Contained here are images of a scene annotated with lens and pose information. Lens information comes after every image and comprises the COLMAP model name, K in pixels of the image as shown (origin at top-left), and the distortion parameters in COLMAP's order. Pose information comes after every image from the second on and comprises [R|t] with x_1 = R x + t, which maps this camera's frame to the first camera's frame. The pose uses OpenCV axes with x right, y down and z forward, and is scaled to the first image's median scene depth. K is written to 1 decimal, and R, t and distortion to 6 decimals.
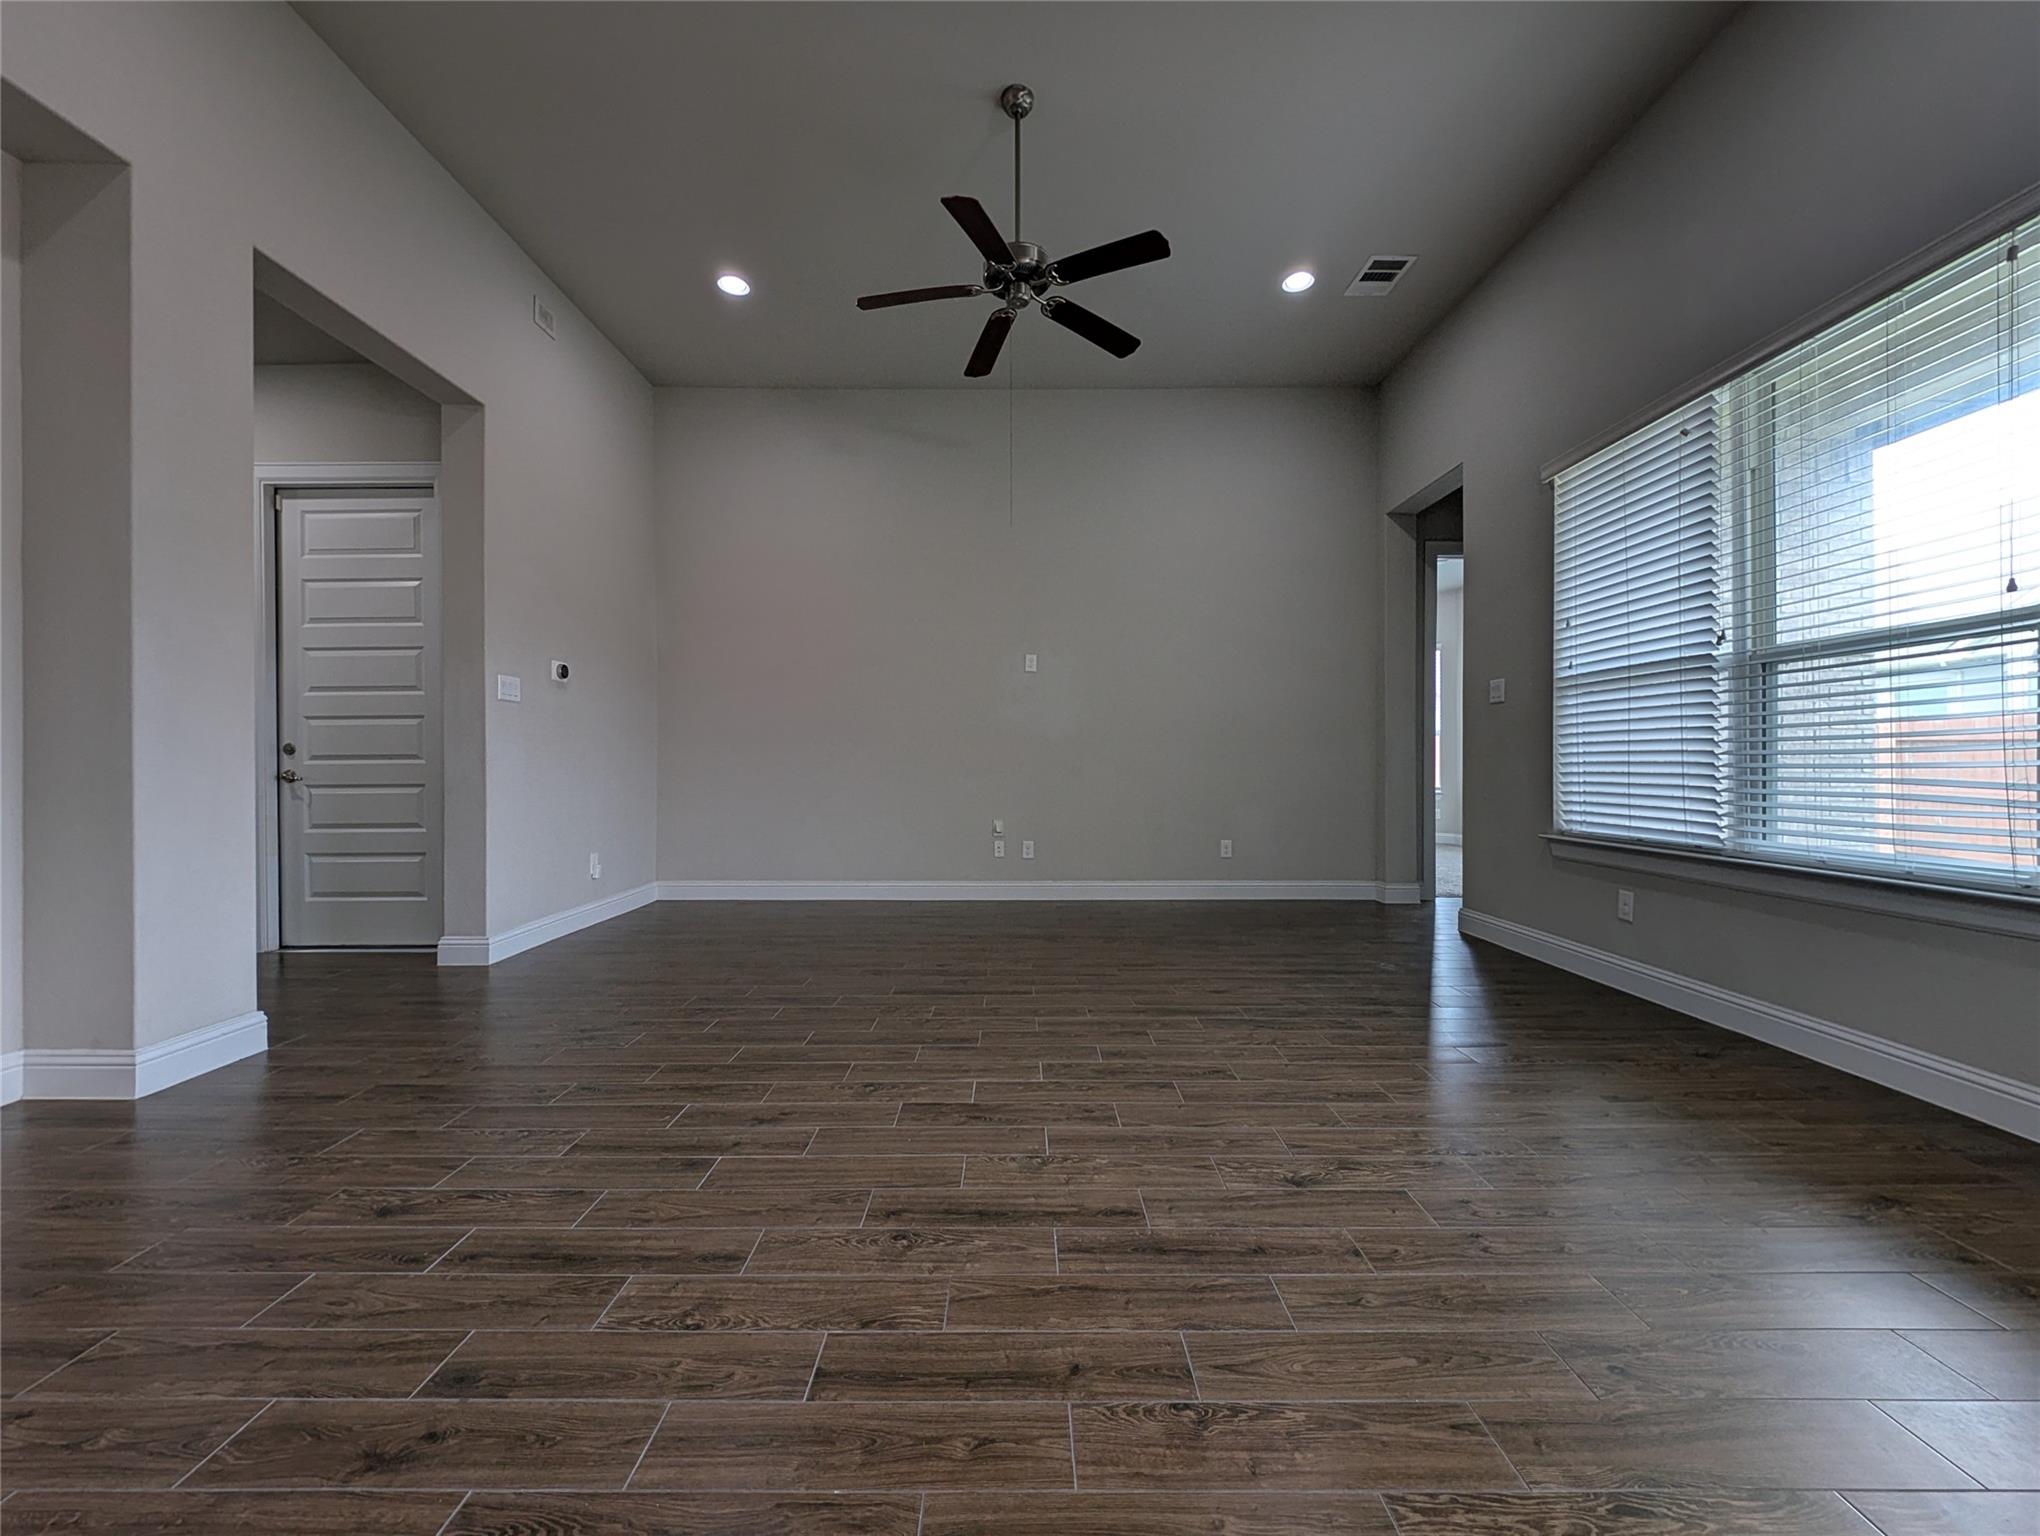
lens RADIAL K [[780.6, 0, 1040.5], [0, 780.6, 751.1], [0, 0, 1]] dist [0.003969, -0.001663]
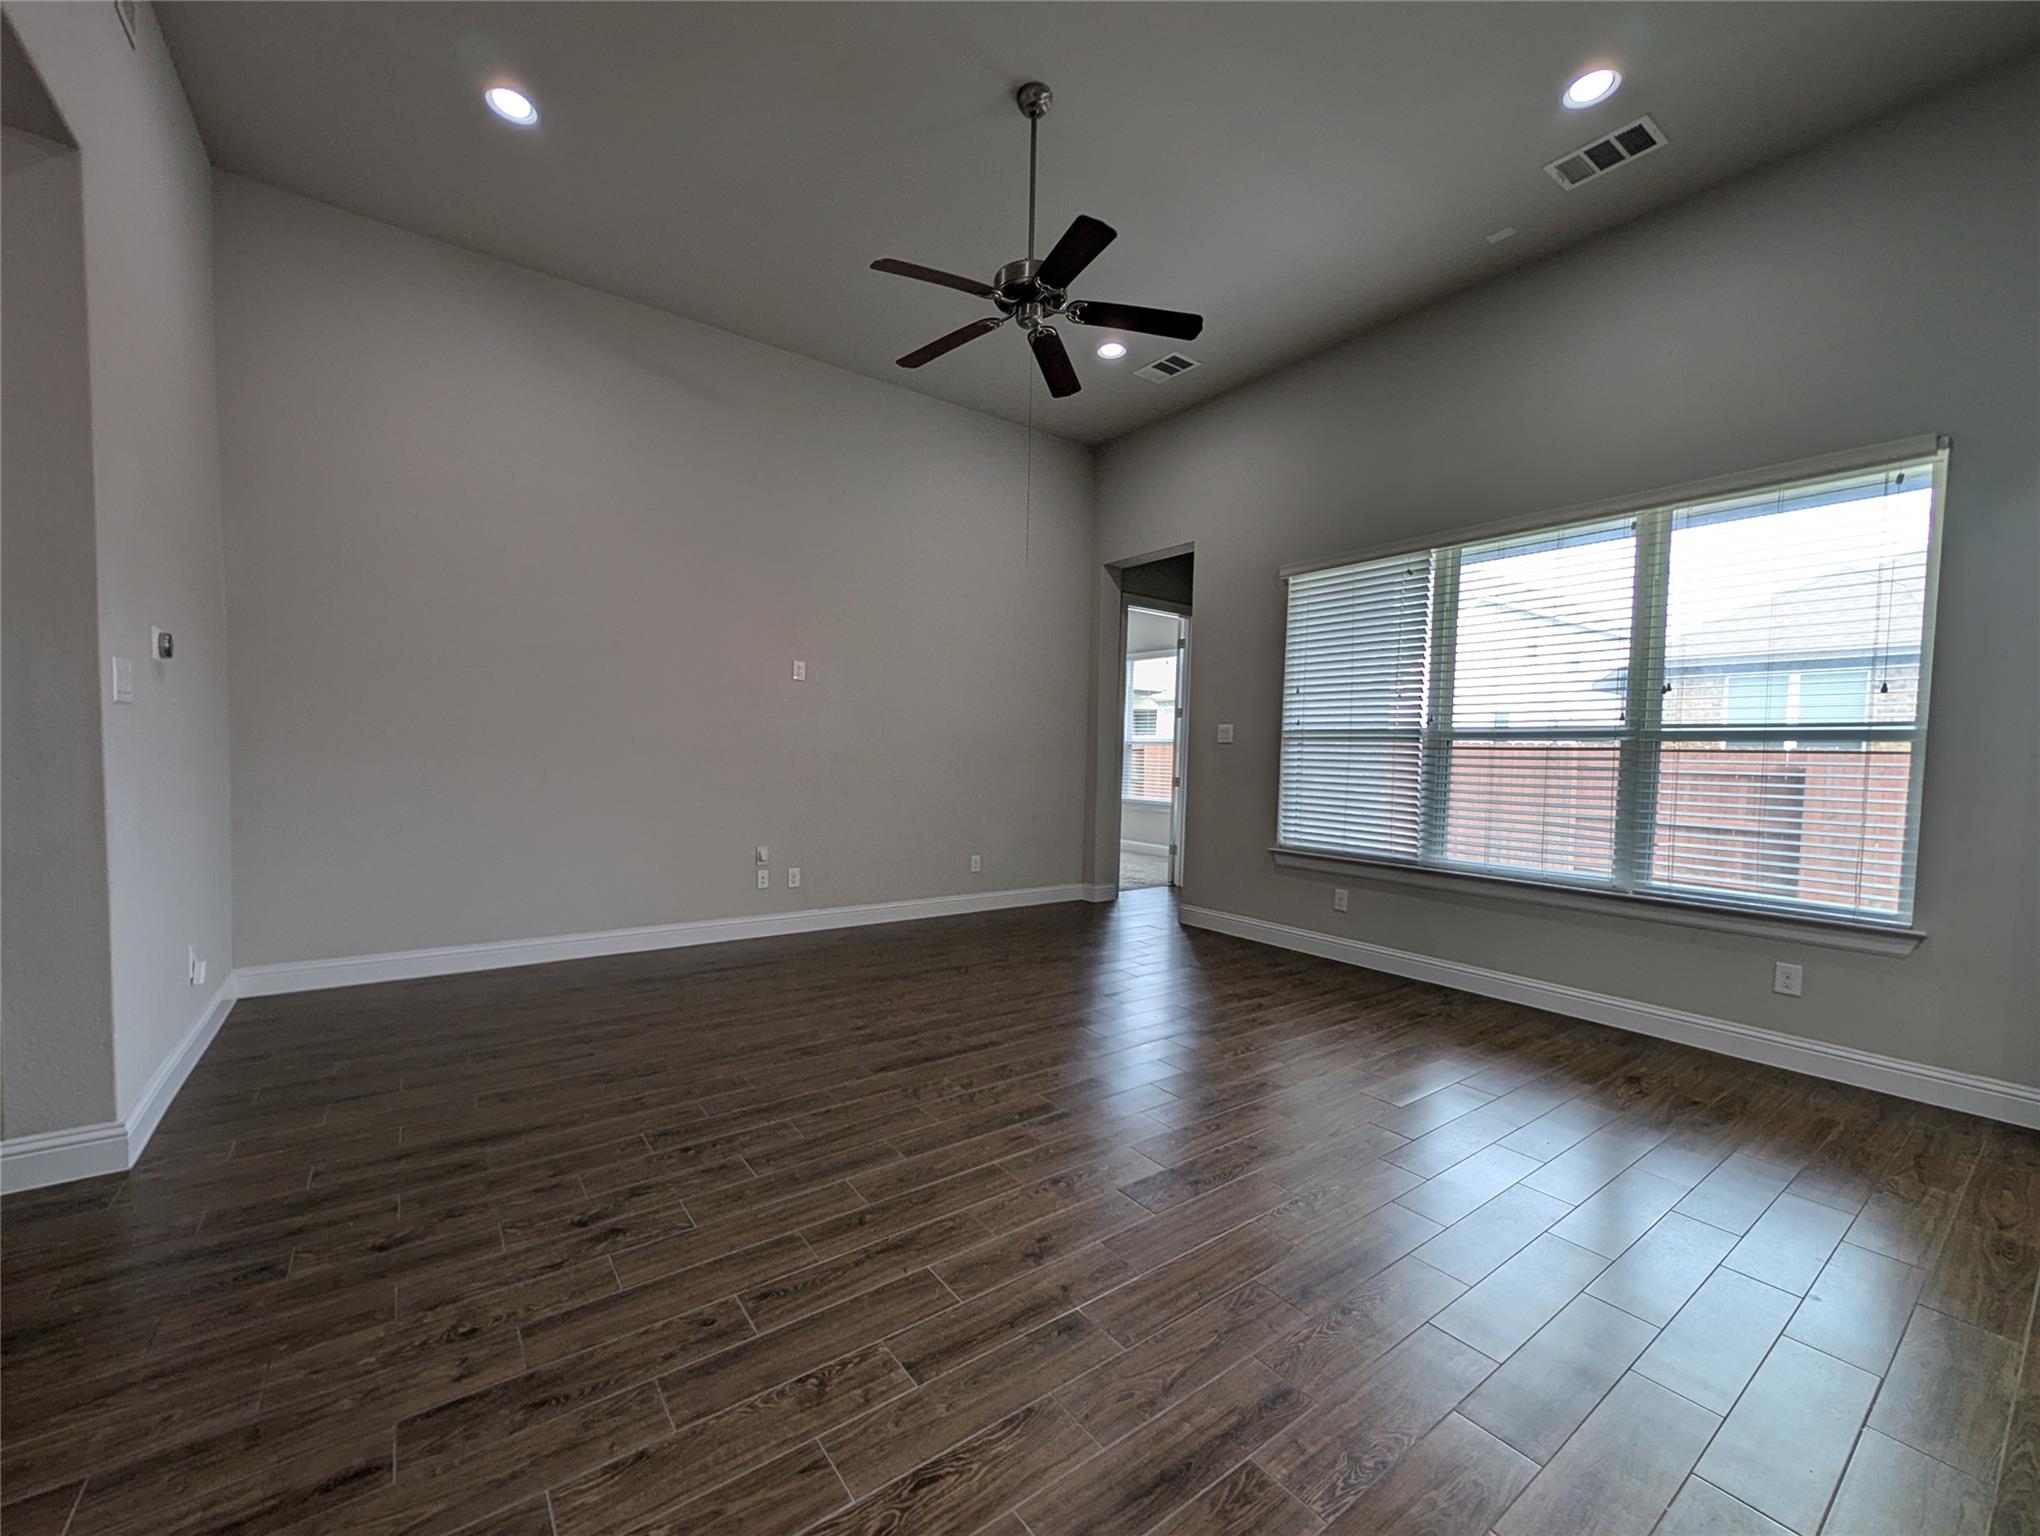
lens RADIAL K [[780.6, 0, 1025.8], [0, 780.6, 782.2], [0, 0, 1]] dist [0.003969, -0.001663]
pose [[0.822230, 0.000303, 0.569155, -0.545336], [-0.034891, 0.998146, 0.049875, -0.068572], [-0.568085, -0.060867, 0.820716, 0.191532]]
